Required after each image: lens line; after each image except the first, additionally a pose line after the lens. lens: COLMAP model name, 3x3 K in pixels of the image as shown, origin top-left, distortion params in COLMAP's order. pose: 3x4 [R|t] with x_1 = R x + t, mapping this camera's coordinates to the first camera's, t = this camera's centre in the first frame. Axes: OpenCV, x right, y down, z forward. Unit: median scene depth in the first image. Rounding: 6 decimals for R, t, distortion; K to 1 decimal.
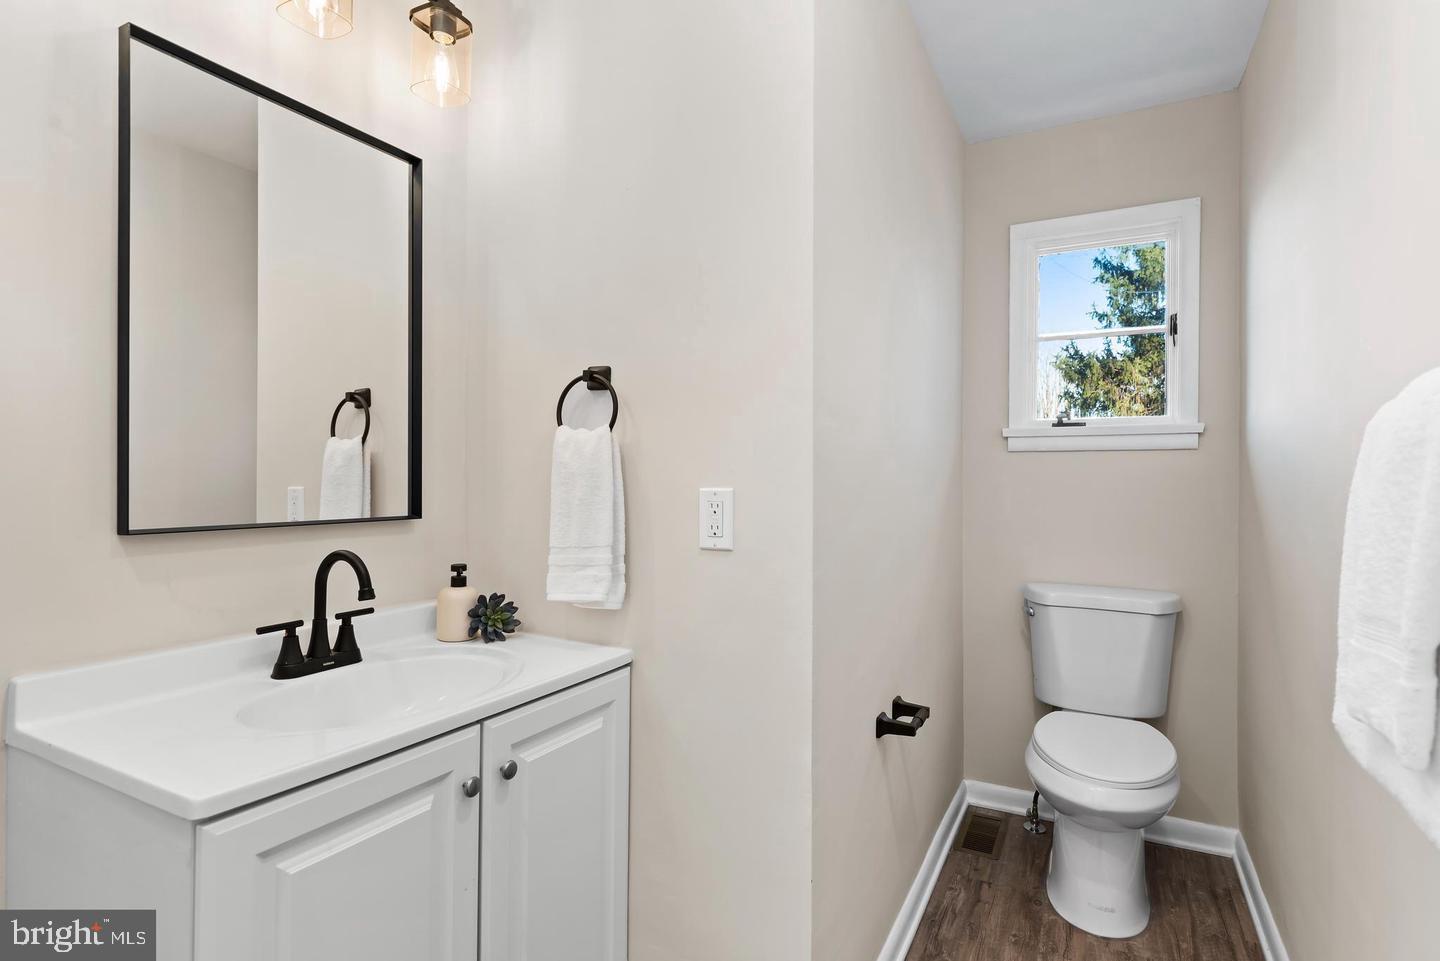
lens RADIAL K [[702.2, 0, 737.4], [0, 702.2, 481.4], [0, 0, 1]] dist [0.000571, -0.000275]
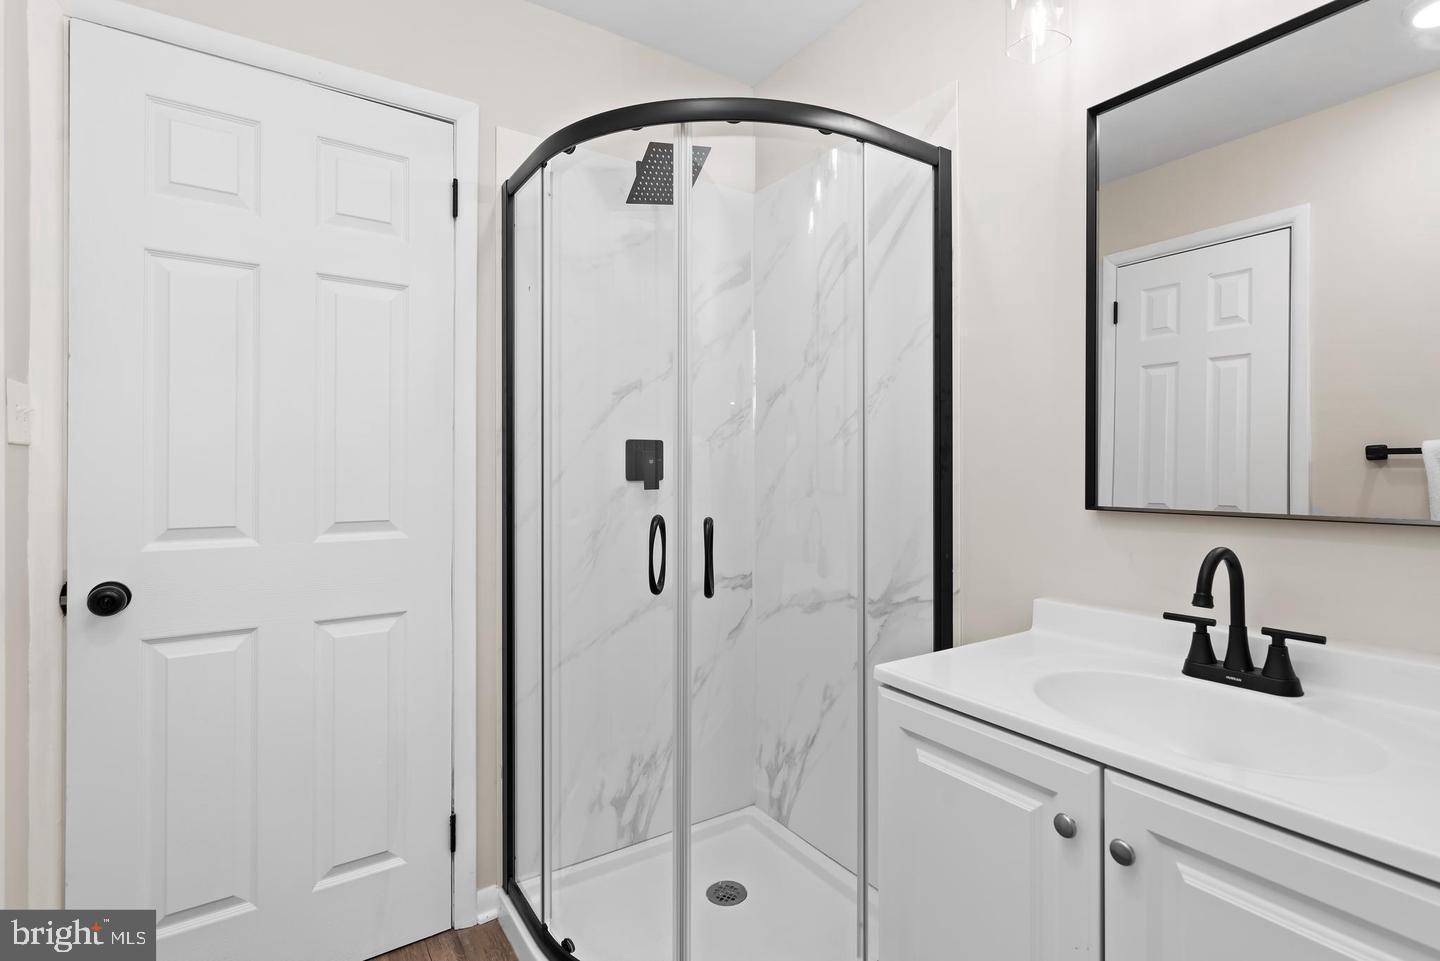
lens RADIAL K [[685.7, 0, 719.0], [0, 685.7, 460.6], [0, 0, 1]] dist [0.001068, -0.000028]
pose [[-0.476489, -0.009456, -0.879129, 0.479641], [0.000082, 0.999942, -0.010800, 0.000851], [0.879180, -0.005218, -0.476461, 0.882407]]
